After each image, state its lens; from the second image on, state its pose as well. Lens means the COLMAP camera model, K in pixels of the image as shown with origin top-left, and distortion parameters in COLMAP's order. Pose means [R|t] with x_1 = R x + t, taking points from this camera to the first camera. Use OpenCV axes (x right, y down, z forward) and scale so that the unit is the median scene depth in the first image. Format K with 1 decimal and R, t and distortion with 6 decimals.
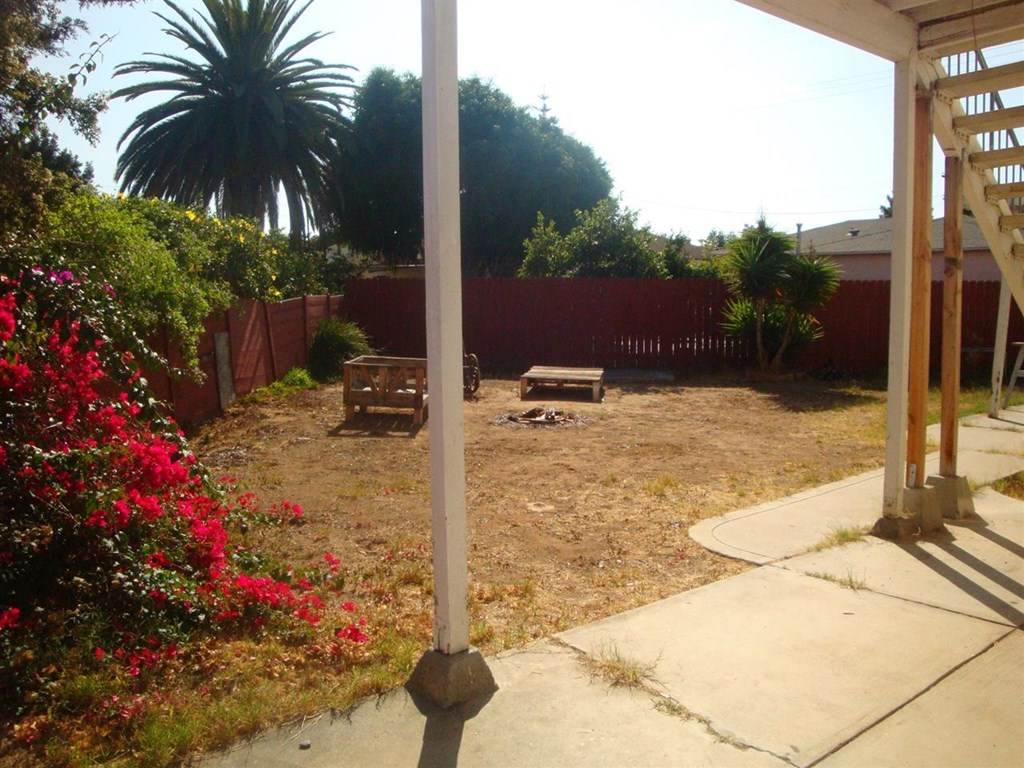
lens RADIAL K [[864.2, 0, 515.8], [0, 864.2, 387.7], [0, 0, 1]] dist [-0.167023, 0.161901]
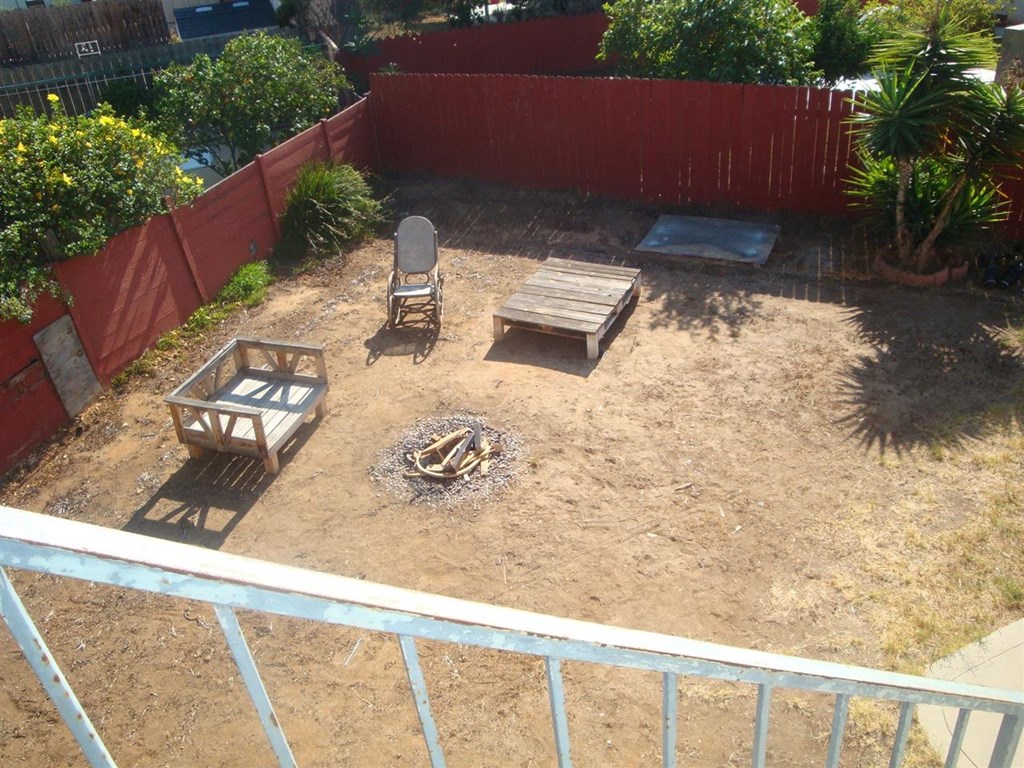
lens RADIAL K [[864.2, 0, 515.8], [0, 864.2, 387.7], [0, 0, 1]] dist [-0.167023, 0.161901]
pose [[0.953684, 0.088771, -0.287415, 0.202167], [0.044178, 0.903772, 0.425729, -0.224790], [0.297550, -0.418708, 0.857991, 0.310079]]
